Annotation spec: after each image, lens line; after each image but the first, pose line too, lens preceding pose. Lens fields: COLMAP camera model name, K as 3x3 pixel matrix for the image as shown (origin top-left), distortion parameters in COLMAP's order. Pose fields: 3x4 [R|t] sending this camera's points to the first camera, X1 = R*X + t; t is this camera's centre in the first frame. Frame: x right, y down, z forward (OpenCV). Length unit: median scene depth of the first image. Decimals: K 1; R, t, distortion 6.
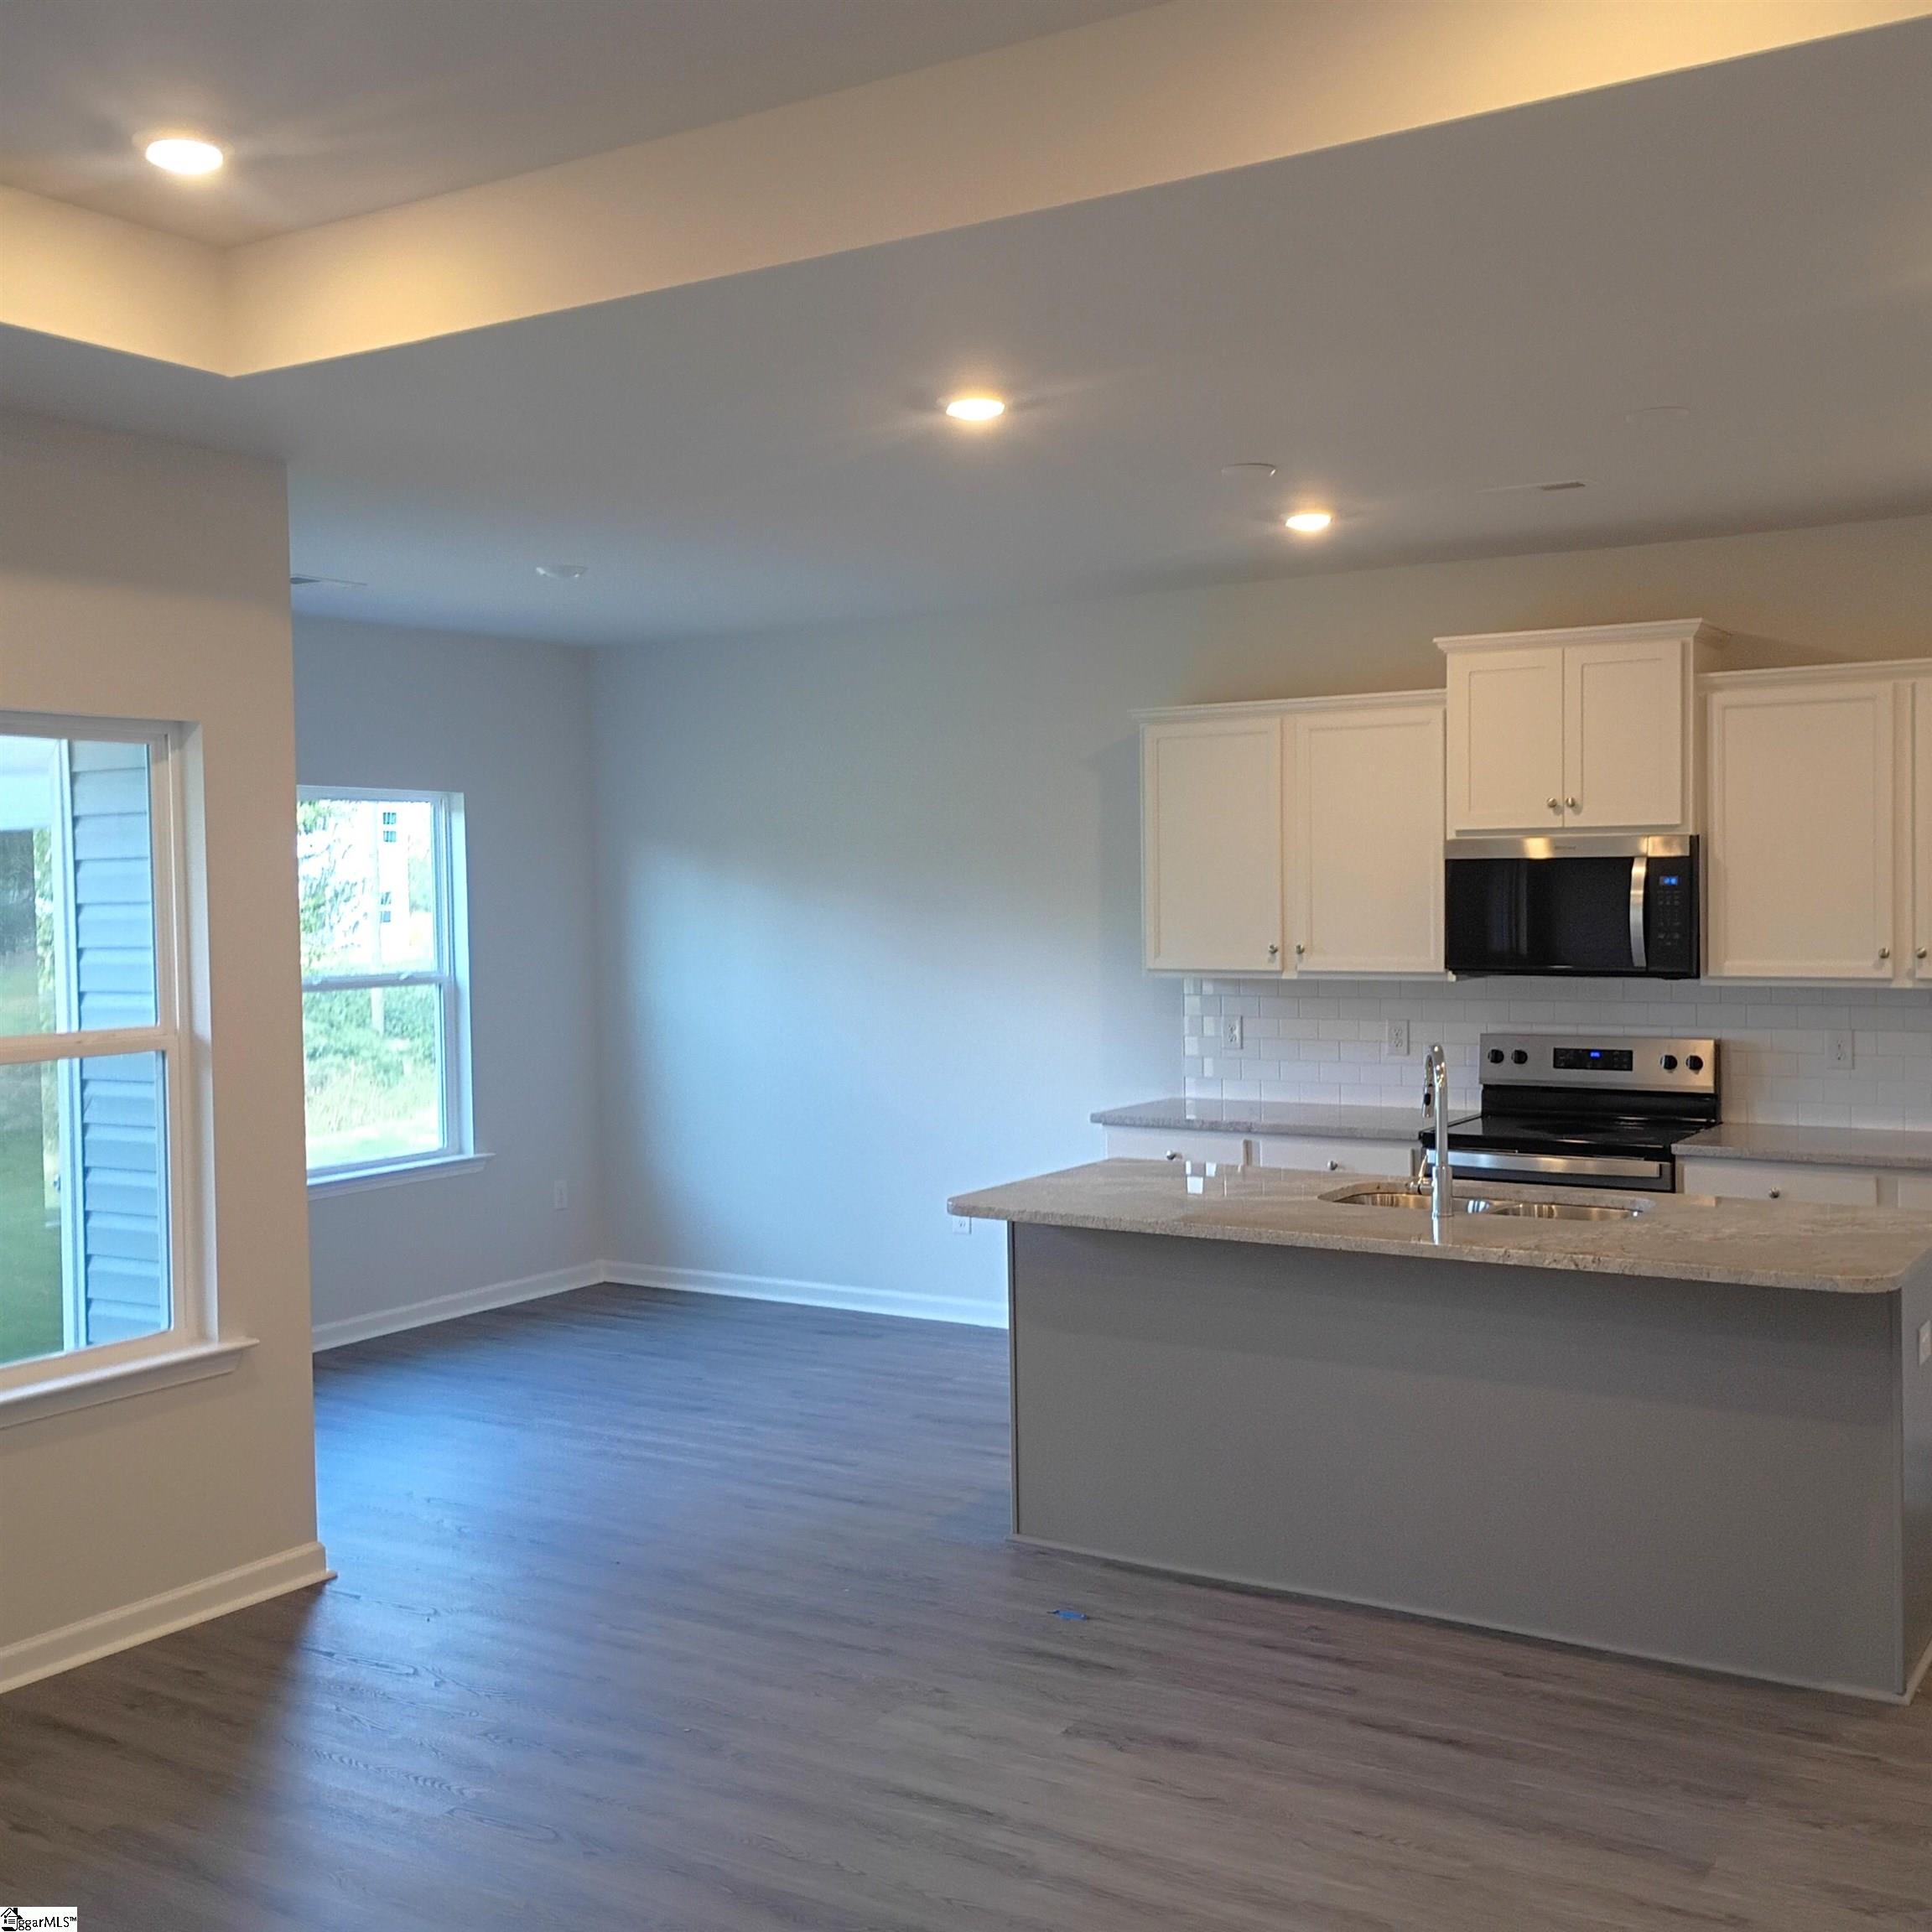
lens RADIAL K [[2139.8, 0, 957.9], [0, 2139.8, 962.8], [0, 0, 1]] dist [0.040138, 0.000000]
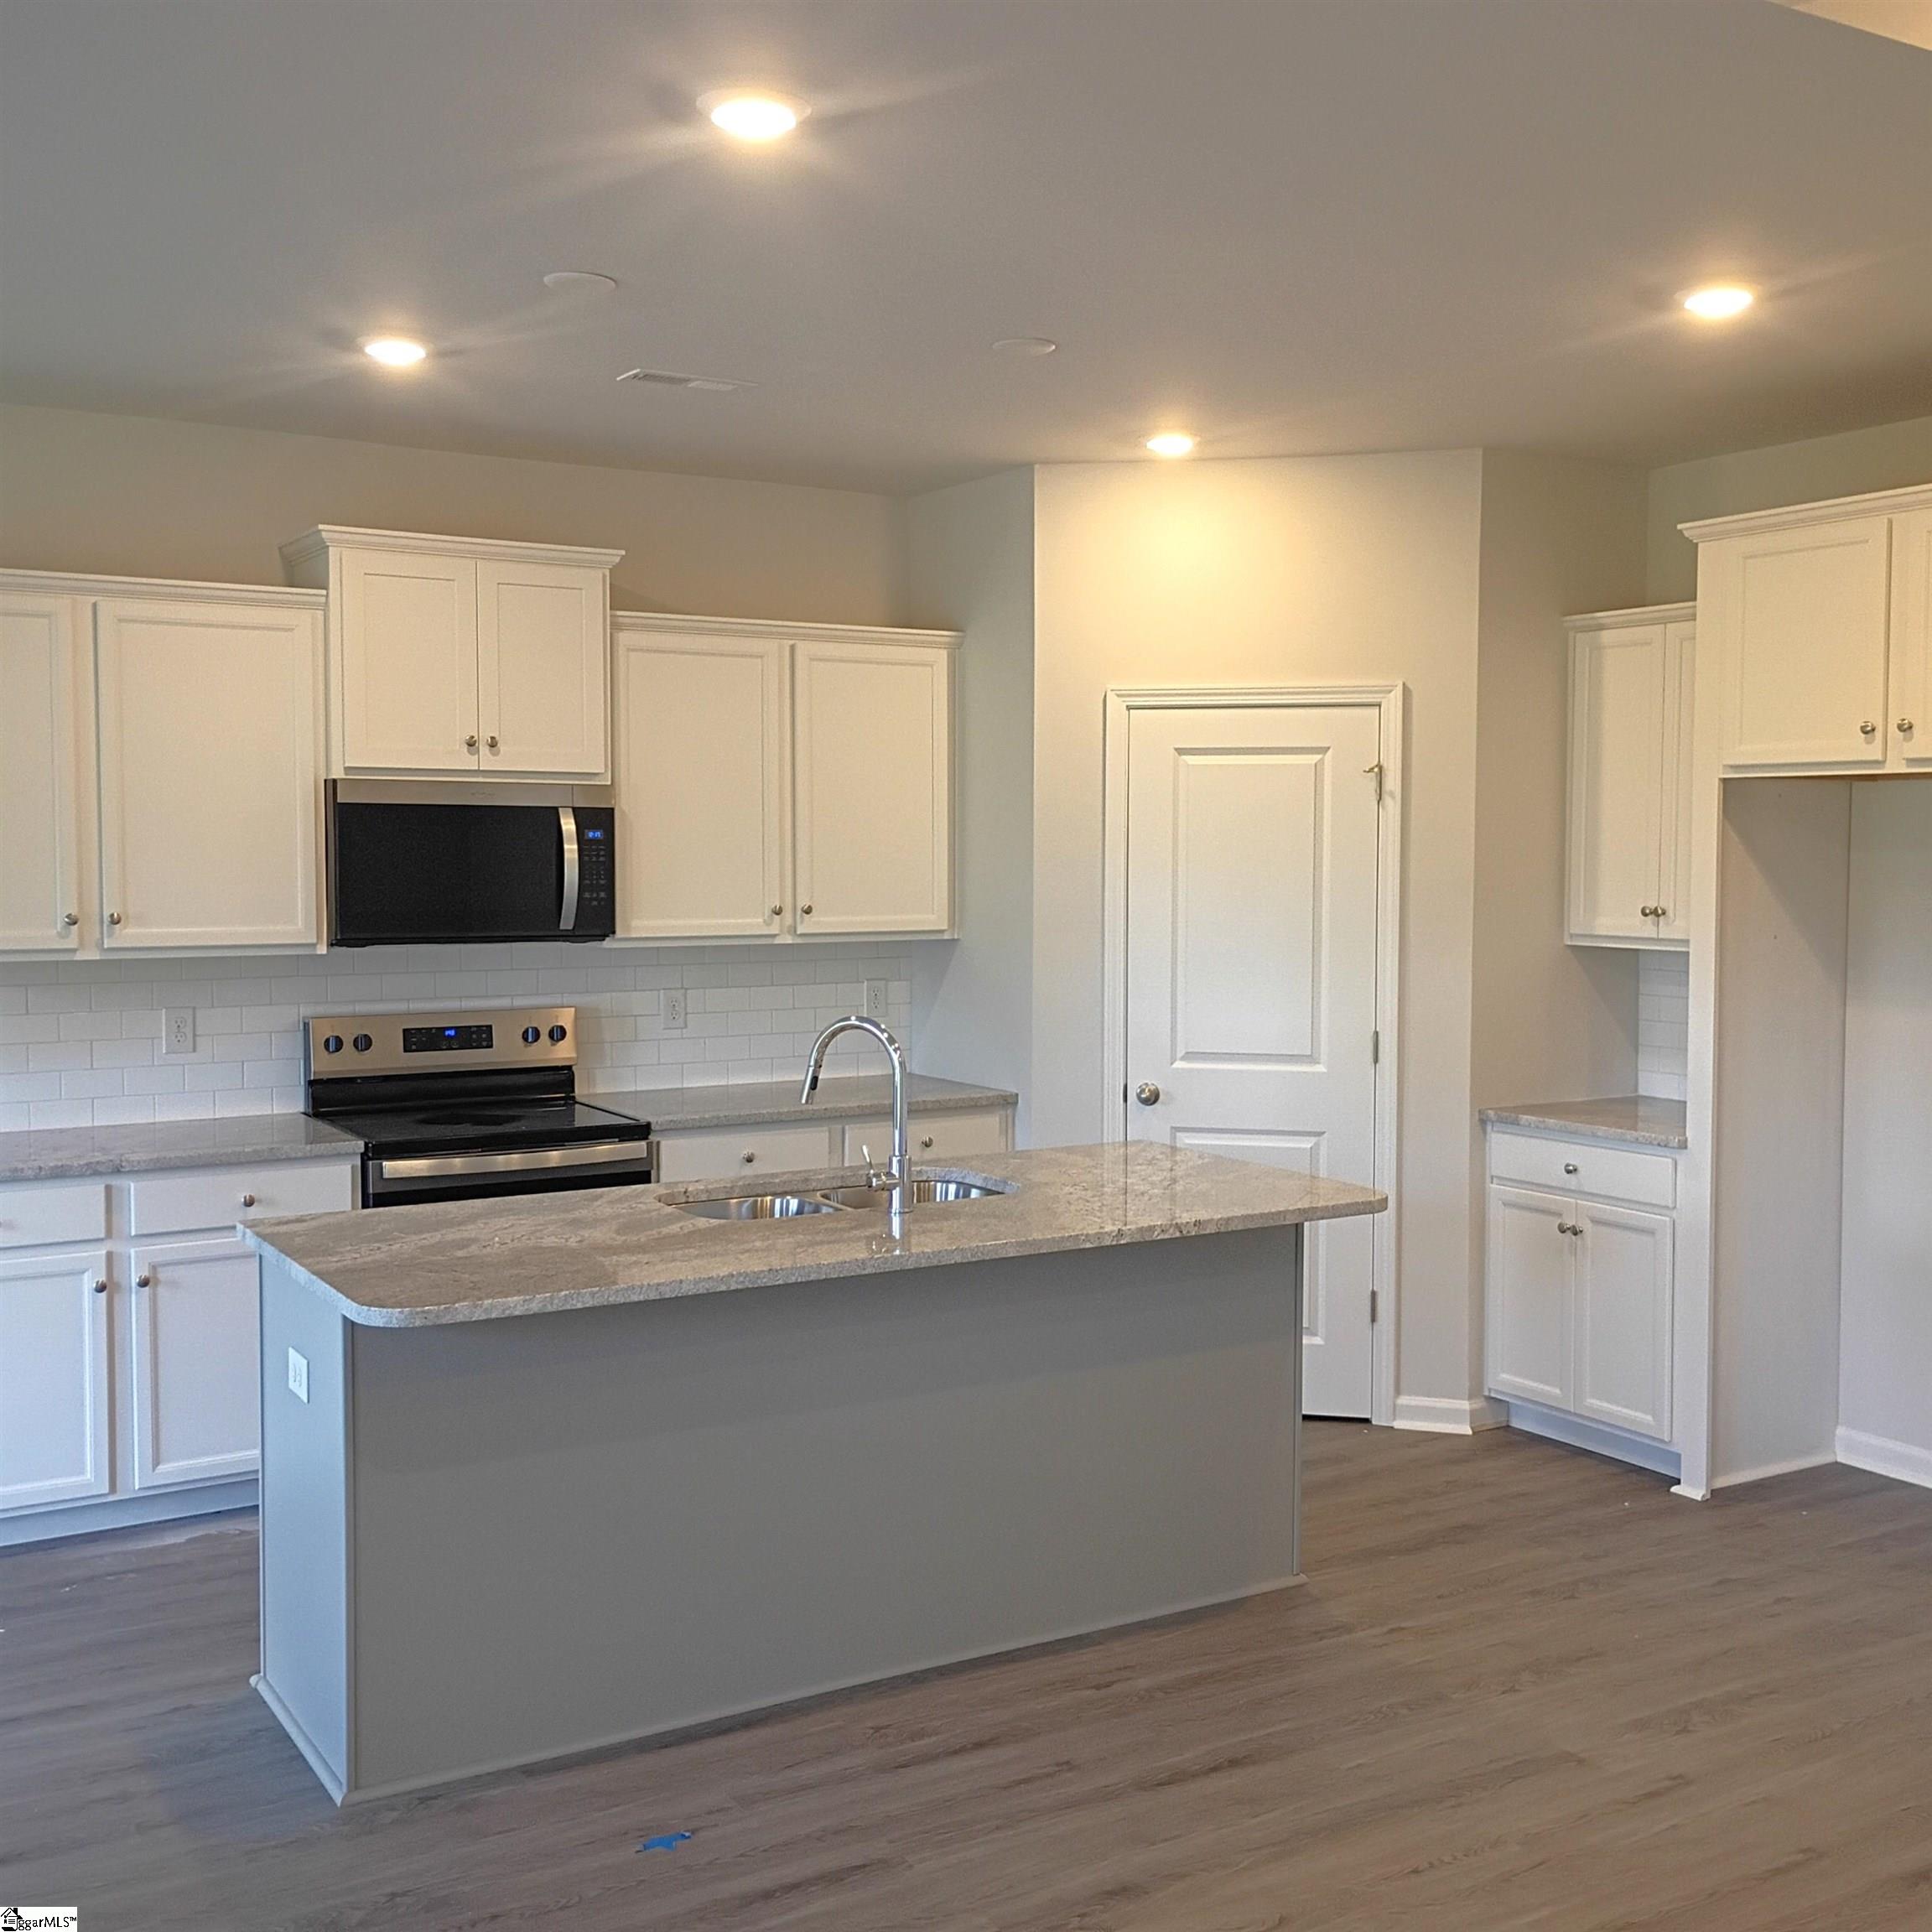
lens RADIAL K [[2139.8, 0, 962.3], [0, 2139.8, 965.3], [0, 0, 1]] dist [0.040138, 0.000000]
pose [[0.440931, -0.036937, 0.896781, -0.417767], [0.023761, 0.999283, 0.029476, -0.005718], [-0.897226, 0.008312, 0.441493, 0.457912]]
